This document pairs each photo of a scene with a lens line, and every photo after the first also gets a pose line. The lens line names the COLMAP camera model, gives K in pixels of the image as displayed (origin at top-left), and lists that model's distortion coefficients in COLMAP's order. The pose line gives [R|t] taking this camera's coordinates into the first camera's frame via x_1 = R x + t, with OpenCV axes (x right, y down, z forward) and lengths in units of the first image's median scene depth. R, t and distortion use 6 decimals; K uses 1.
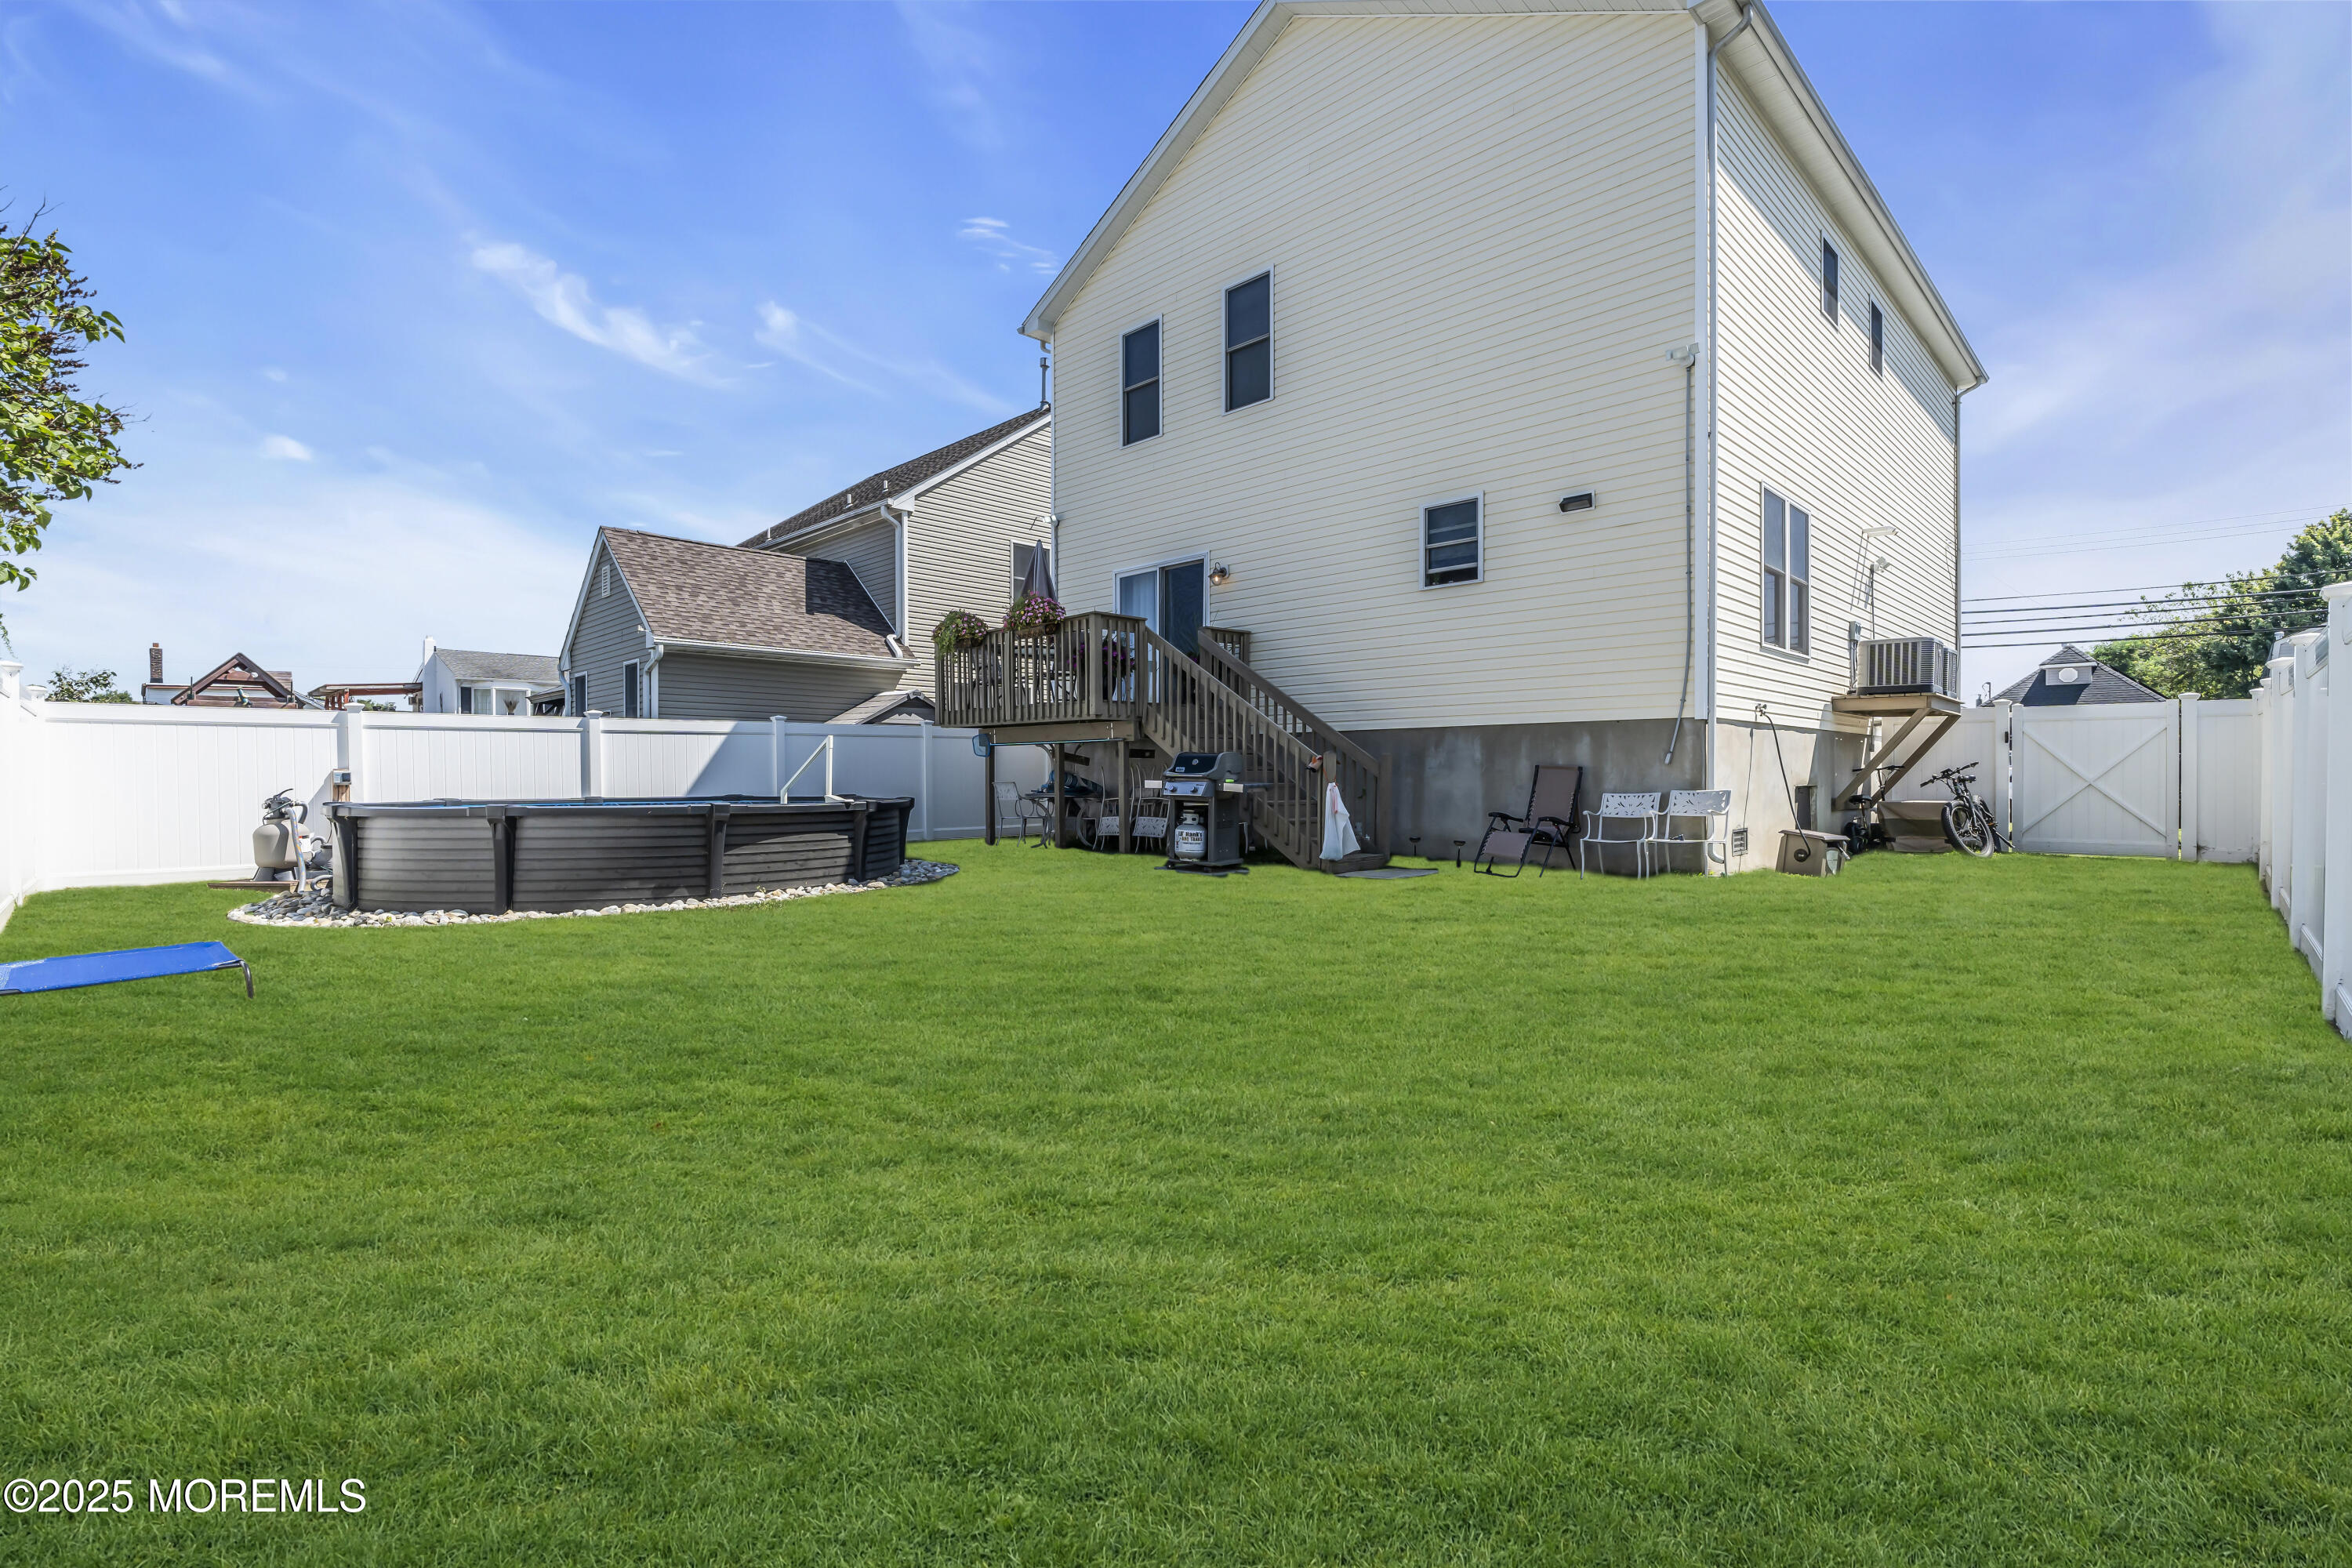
lens RADIAL K [[1056.2, 0, 1182.4], [0, 1056.2, 777.5], [0, 0, 1]] dist [-0.002084, 0.000058]
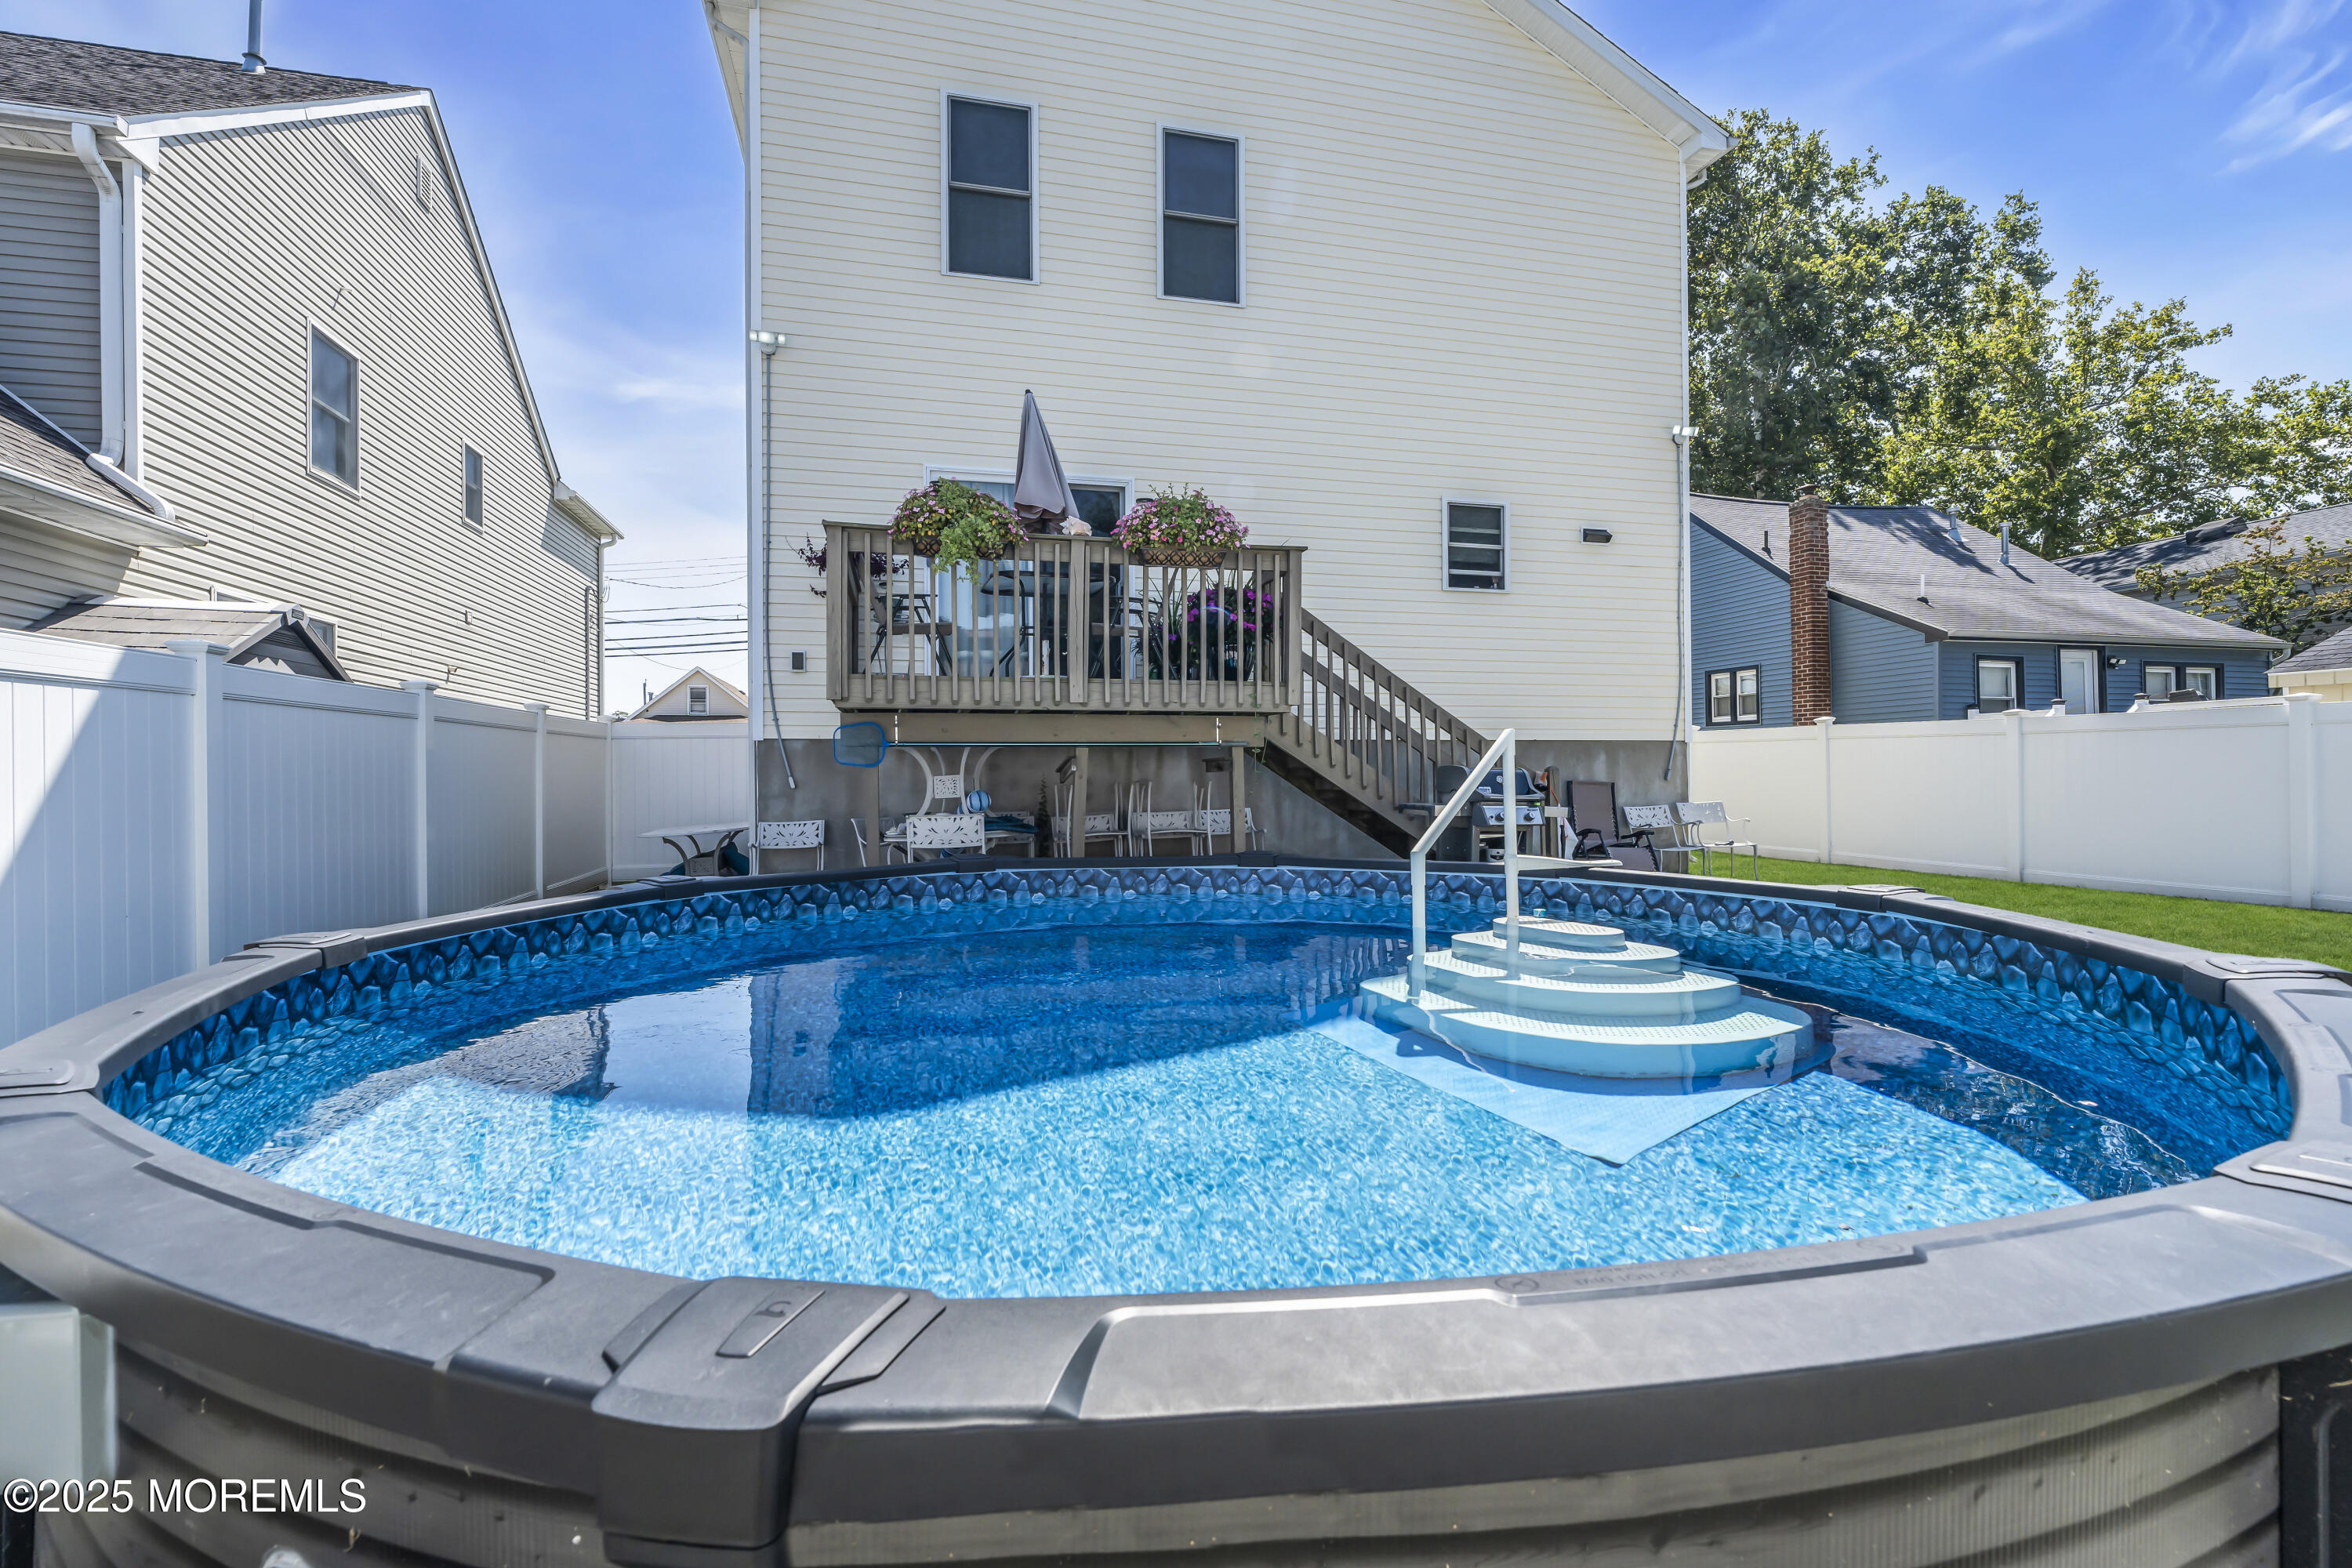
lens RADIAL K [[1056.2, 0, 1179.0], [0, 1056.2, 780.4], [0, 0, 1]] dist [-0.002084, 0.000058]
pose [[0.498811, -0.004918, 0.866697, -0.689389], [0.012131, 0.999926, -0.001308, -0.013929], [-0.866626, 0.011167, 0.498834, 0.749551]]
